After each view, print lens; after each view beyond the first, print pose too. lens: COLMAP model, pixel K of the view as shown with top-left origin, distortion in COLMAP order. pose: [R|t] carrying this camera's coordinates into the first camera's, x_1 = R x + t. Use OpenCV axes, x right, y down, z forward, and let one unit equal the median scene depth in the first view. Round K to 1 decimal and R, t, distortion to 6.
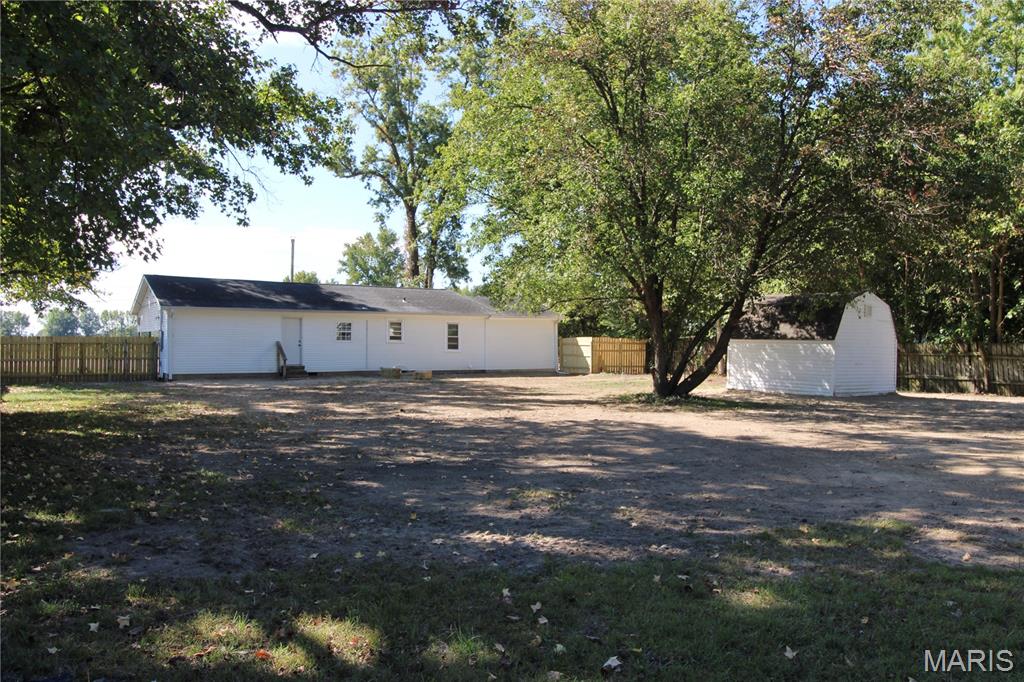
lens RADIAL K [[812.1, 0, 516.7], [0, 812.1, 344.2], [0, 0, 1]] dist [0.020899, 0.004194]
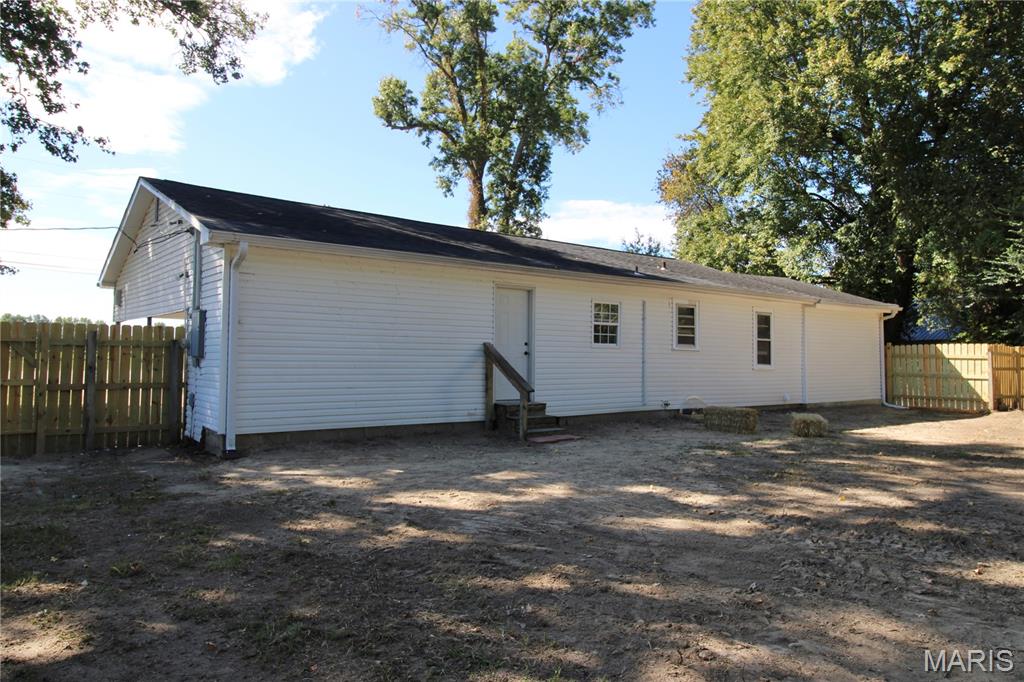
lens RADIAL K [[688.8, 0, 506.2], [0, 688.8, 336.8], [0, 0, 1]] dist [0.020211, -0.000941]
pose [[0.993956, 0.012855, 0.109027, -0.215603], [-0.010018, 0.999598, -0.026527, 0.001517], [-0.109324, 0.025275, 0.993685, 0.440374]]
